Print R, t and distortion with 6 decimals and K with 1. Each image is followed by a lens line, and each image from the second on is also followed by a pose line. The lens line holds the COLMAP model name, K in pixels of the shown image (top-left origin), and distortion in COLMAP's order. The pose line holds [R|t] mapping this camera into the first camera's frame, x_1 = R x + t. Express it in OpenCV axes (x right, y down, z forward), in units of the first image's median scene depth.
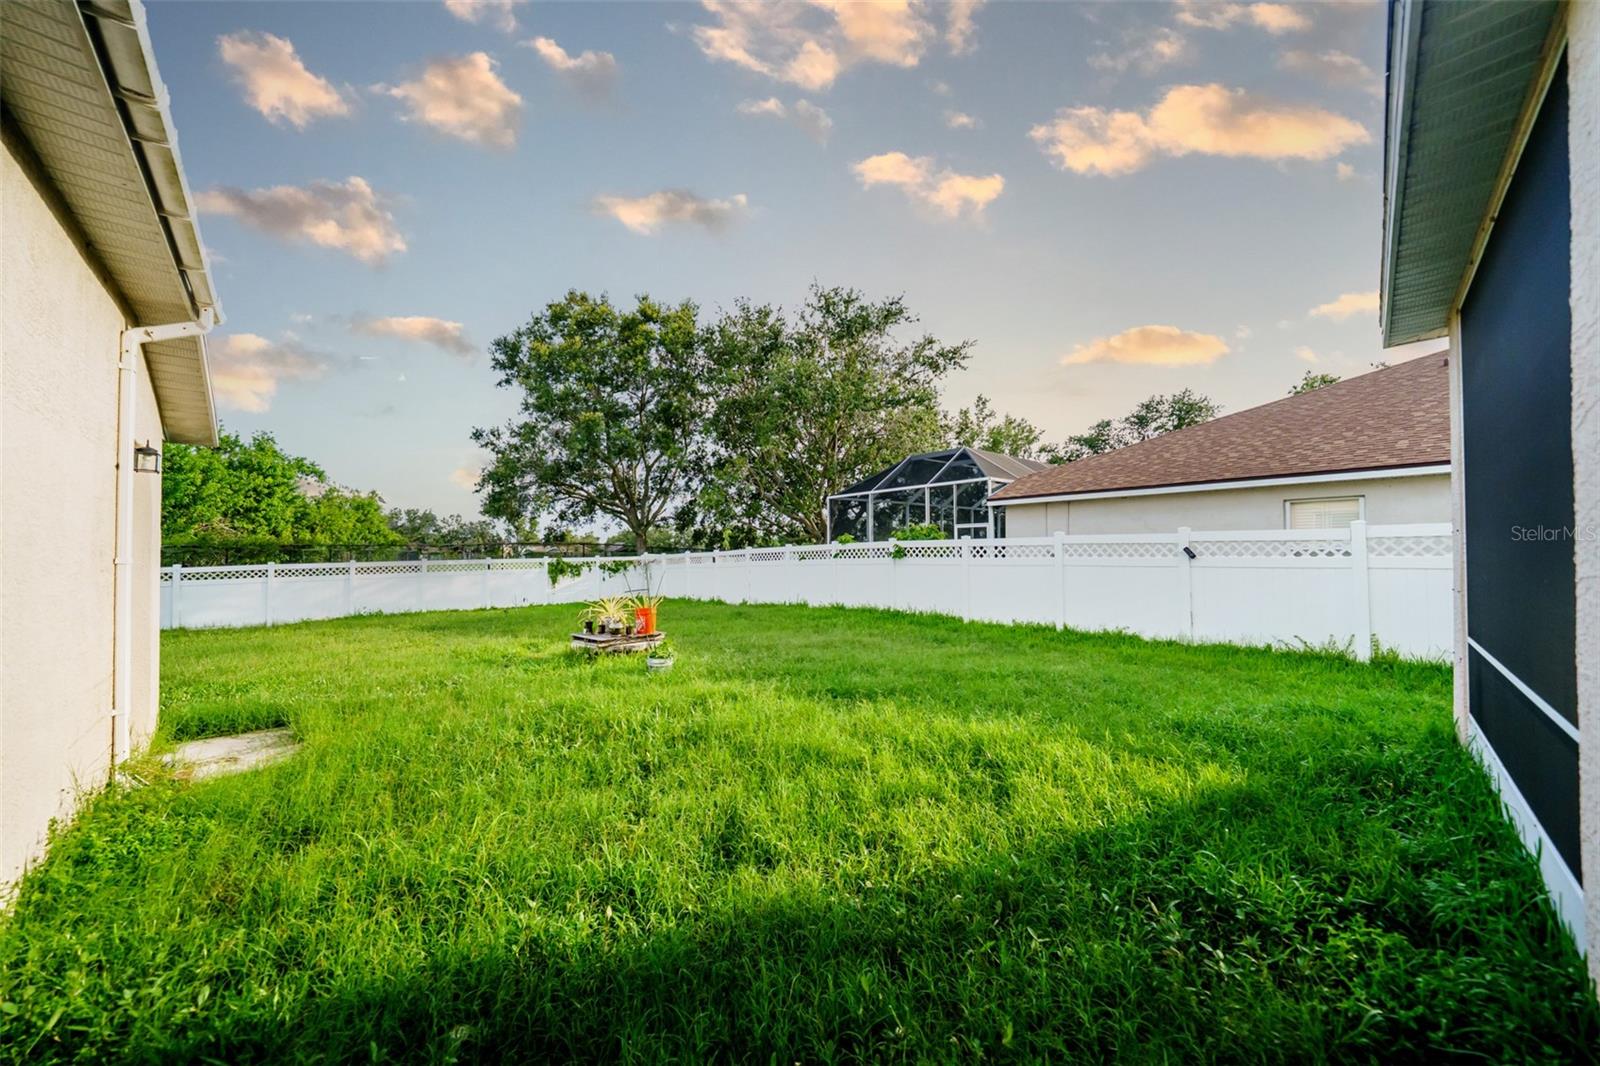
lens RADIAL K [[554.9, 0, 795.6], [0, 554.9, 544.3], [0, 0, 1]] dist [-0.029042, 0.006325]
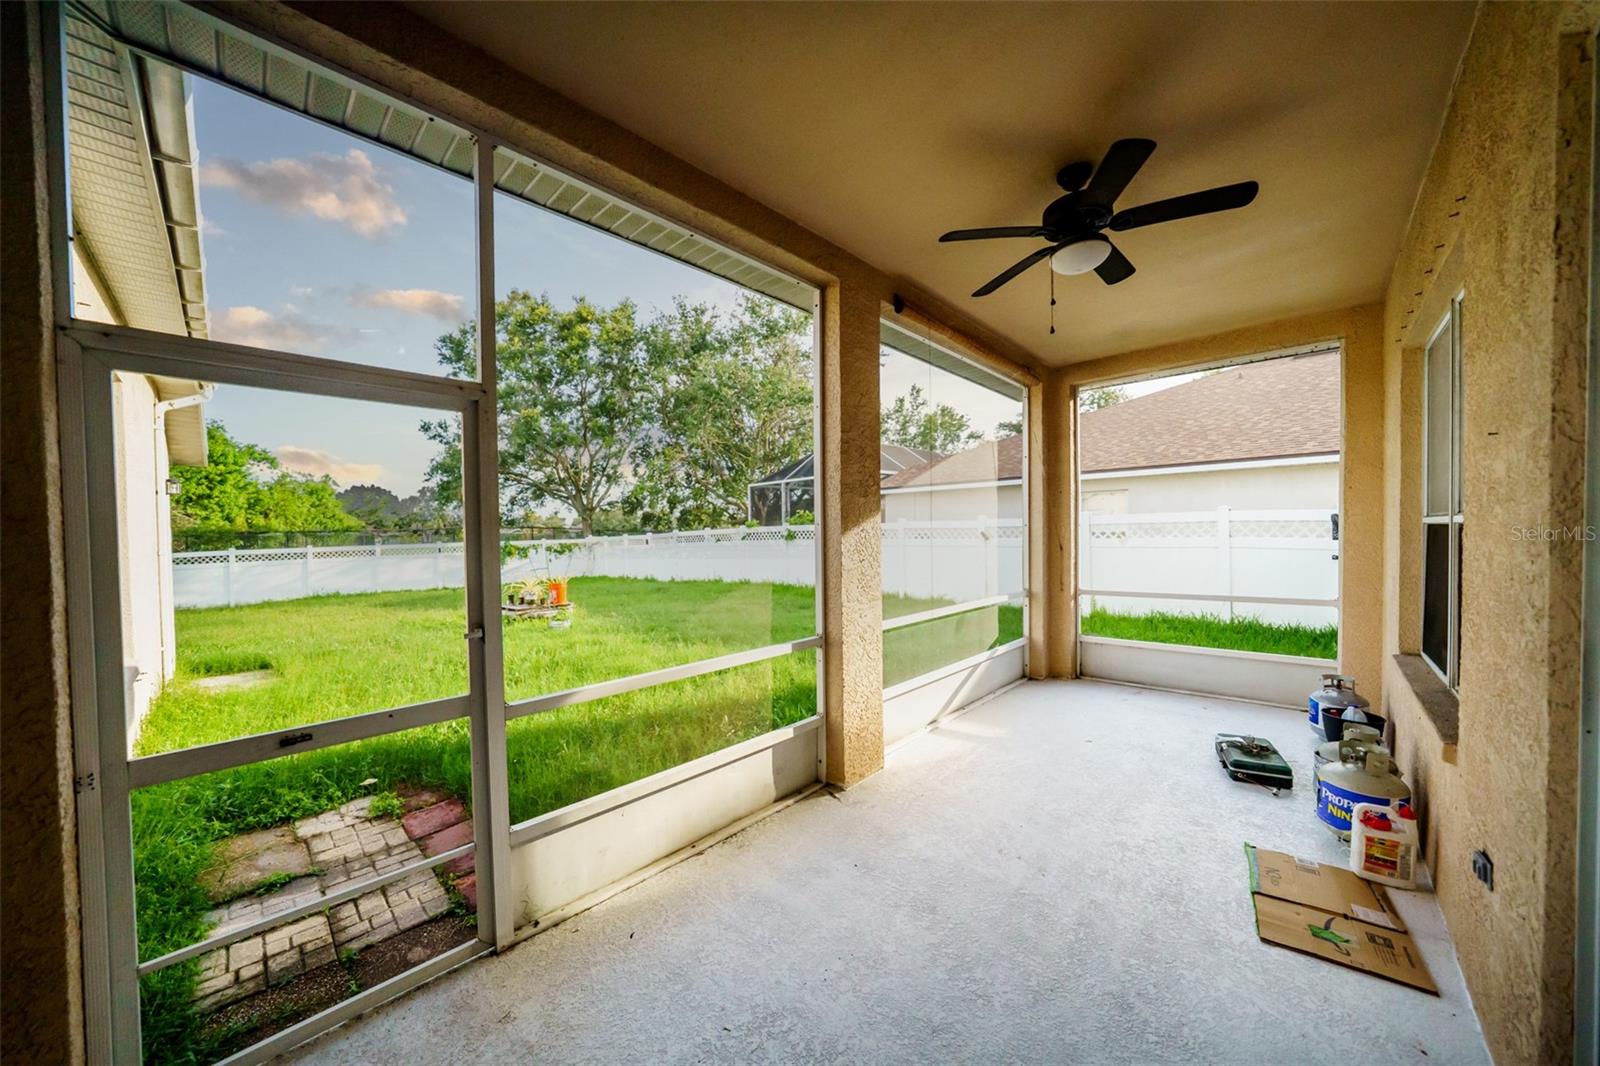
lens RADIAL K [[554.9, 0, 795.6], [0, 554.9, 544.3], [0, 0, 1]] dist [-0.029042, 0.006325]
pose [[0.998712, -0.008652, 0.050003, 0.078523], [0.006762, 0.999261, 0.037847, -0.006254], [-0.050294, -0.037460, 0.998032, -0.101496]]
